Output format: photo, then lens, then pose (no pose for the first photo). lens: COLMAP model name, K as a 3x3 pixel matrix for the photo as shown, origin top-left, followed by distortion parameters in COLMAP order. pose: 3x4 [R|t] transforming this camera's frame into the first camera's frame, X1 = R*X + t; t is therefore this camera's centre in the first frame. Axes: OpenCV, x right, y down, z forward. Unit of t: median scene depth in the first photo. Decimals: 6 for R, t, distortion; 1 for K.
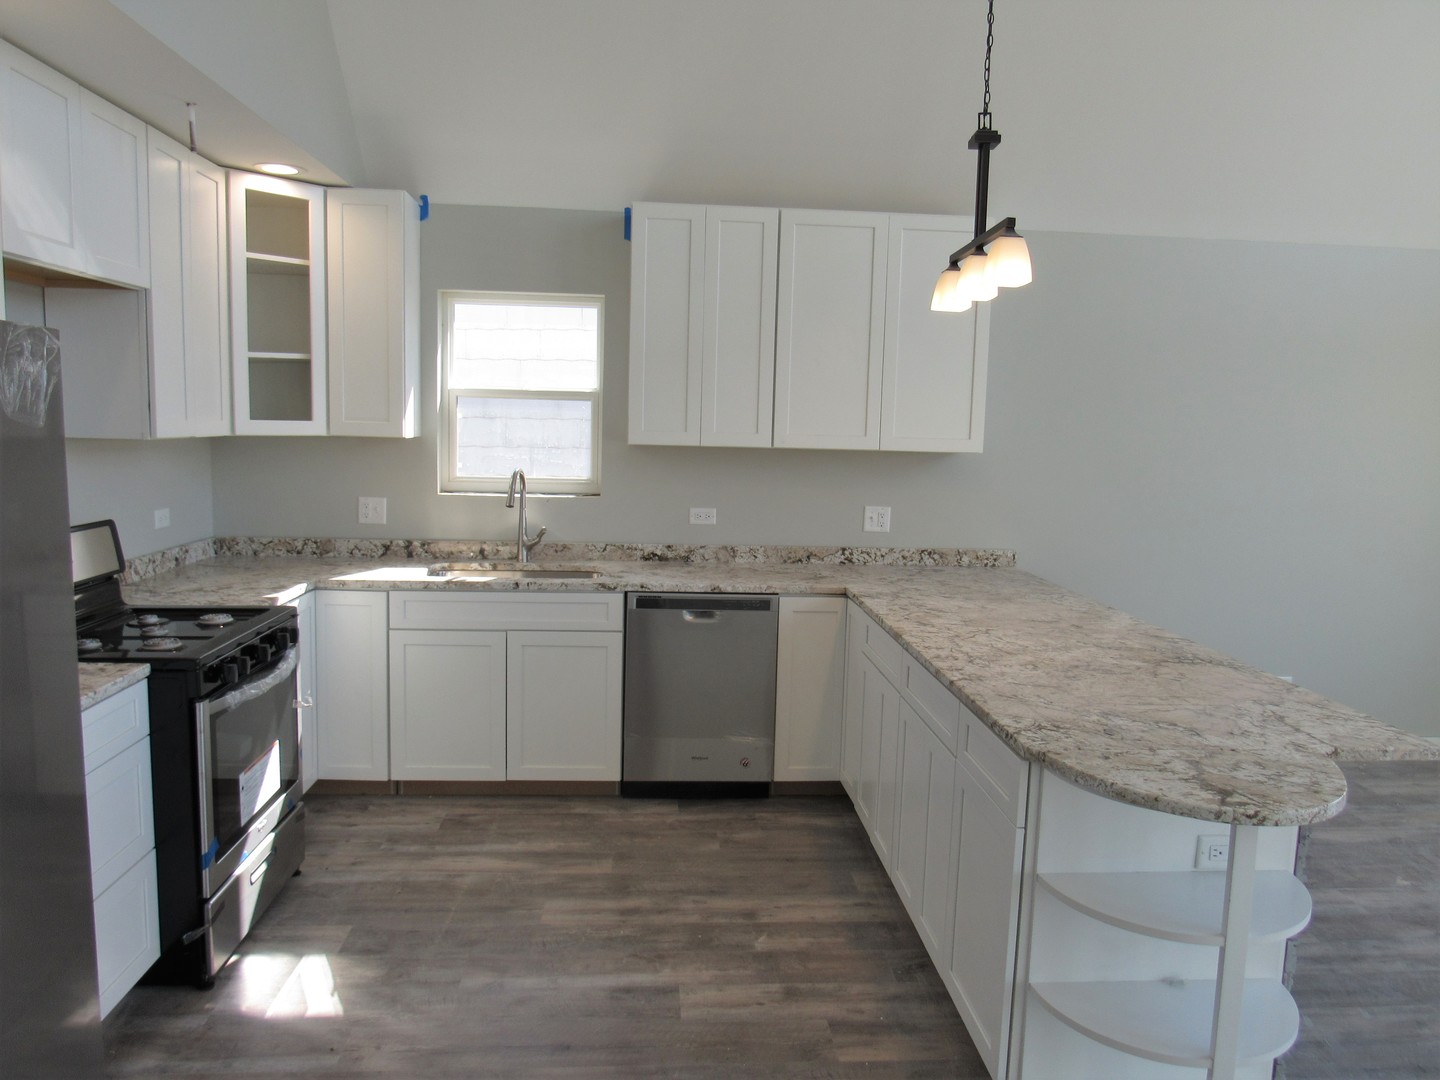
lens RADIAL K [[1033.2, 0, 723.7], [0, 1033.2, 548.3], [0, 0, 1]] dist [-0.024549, 0.005955]
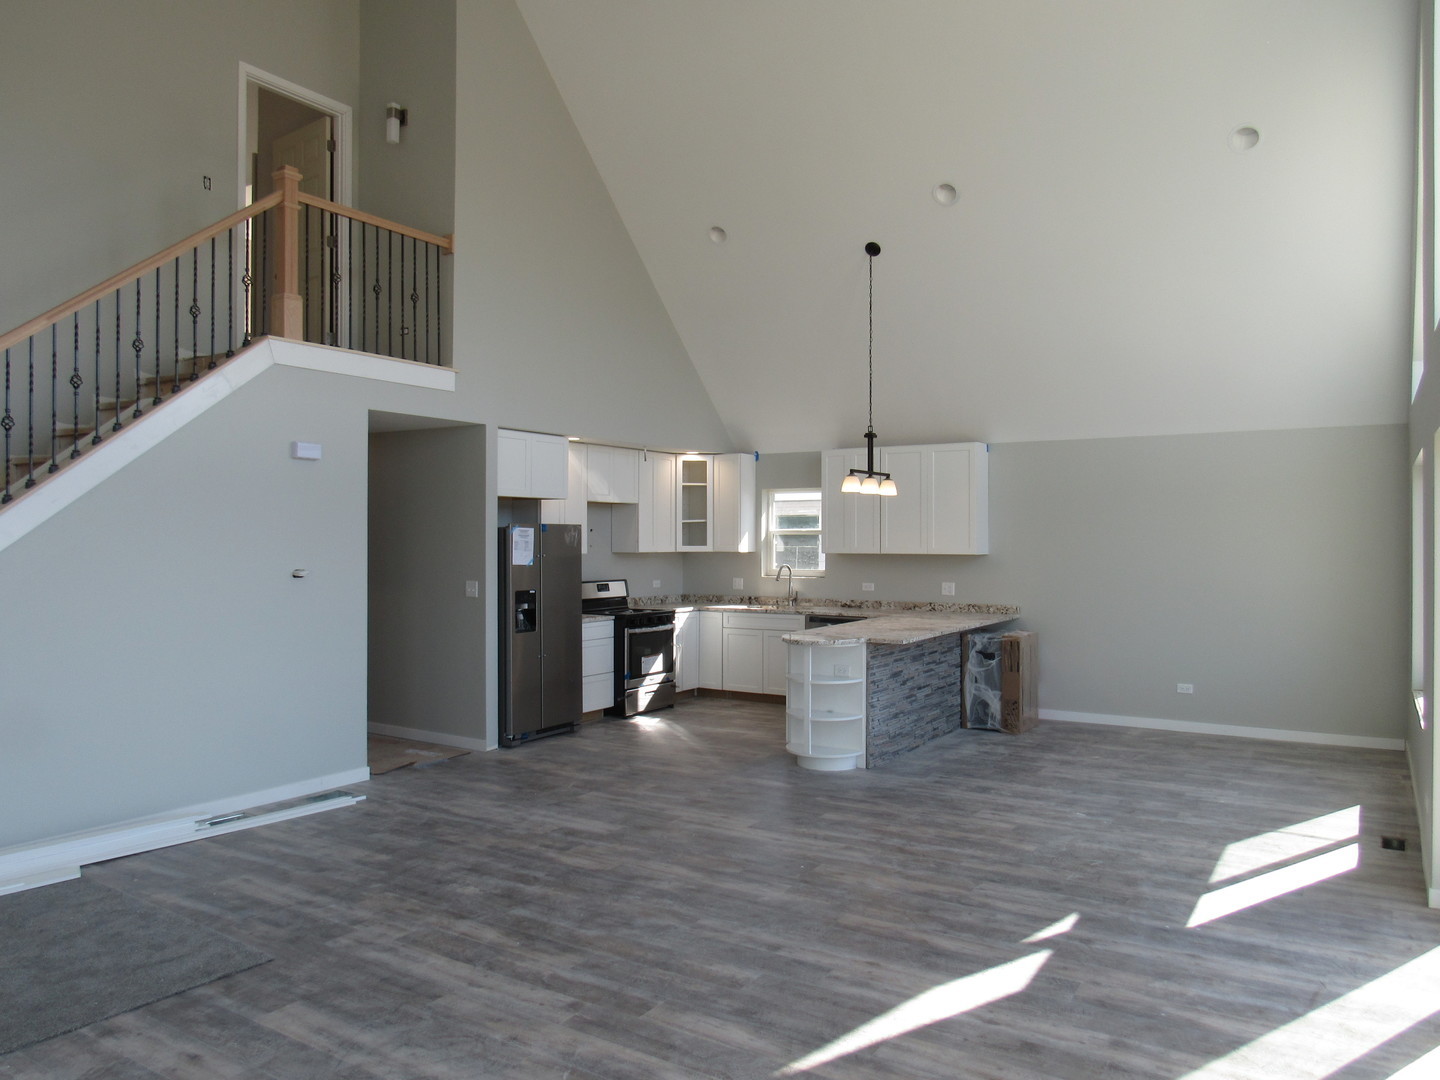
lens RADIAL K [[1033.2, 0, 722.5], [0, 1033.2, 545.3], [0, 0, 1]] dist [-0.024549, 0.005955]
pose [[0.803393, -0.022182, -0.595036, 1.144813], [-0.053430, 0.992589, -0.109140, 0.150434], [0.593048, 0.119475, 0.796254, -0.999376]]
